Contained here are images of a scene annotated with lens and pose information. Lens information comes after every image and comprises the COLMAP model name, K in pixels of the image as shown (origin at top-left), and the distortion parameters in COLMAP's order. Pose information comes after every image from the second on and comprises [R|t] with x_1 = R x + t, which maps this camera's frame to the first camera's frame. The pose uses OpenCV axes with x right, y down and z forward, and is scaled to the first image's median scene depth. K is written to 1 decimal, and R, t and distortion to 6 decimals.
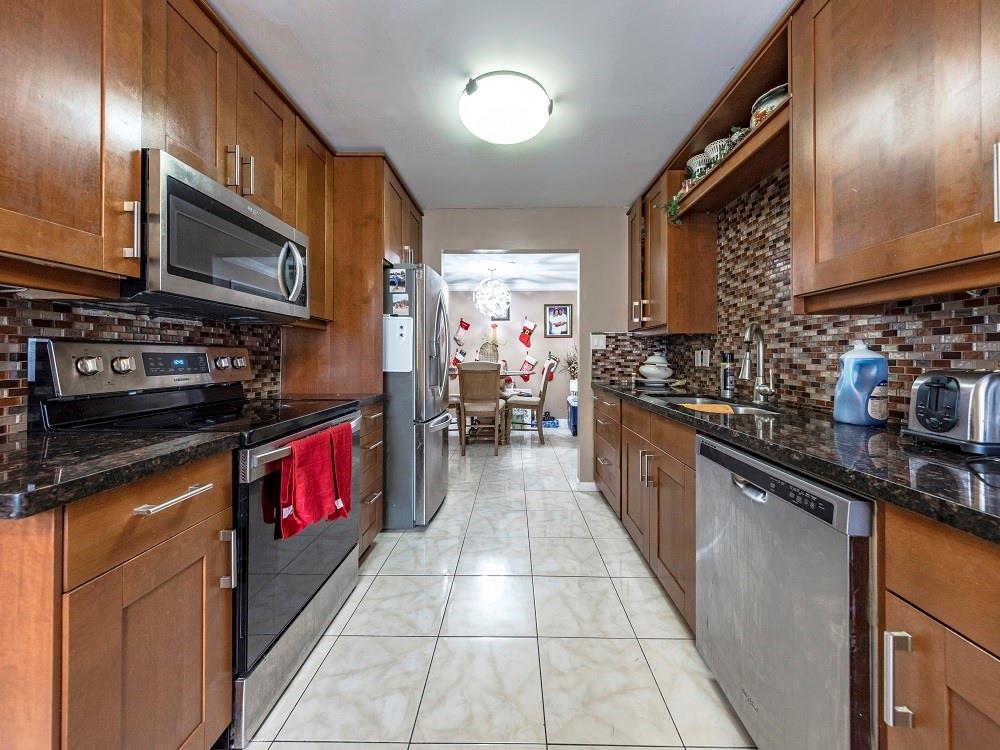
lens RADIAL K [[363.3, 0, 510.7], [0, 363.3, 354.9], [0, 0, 1]] dist [0.001376, 0.000036]
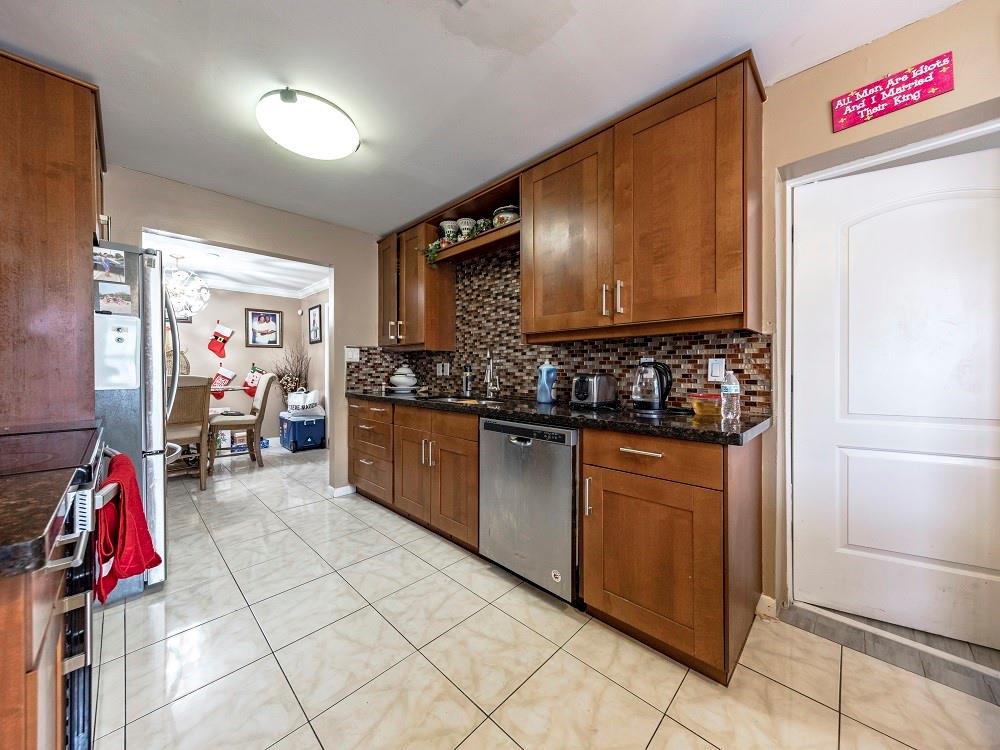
lens RADIAL K [[361.2, 0, 497.0], [0, 361.2, 371.9], [0, 0, 1]] dist [-0.000753, 0.000035]
pose [[0.692584, -0.010129, 0.721266, -0.344257], [0.000144, 0.999903, 0.013904, 0.000192], [-0.721337, -0.009526, 0.692519, -0.075899]]
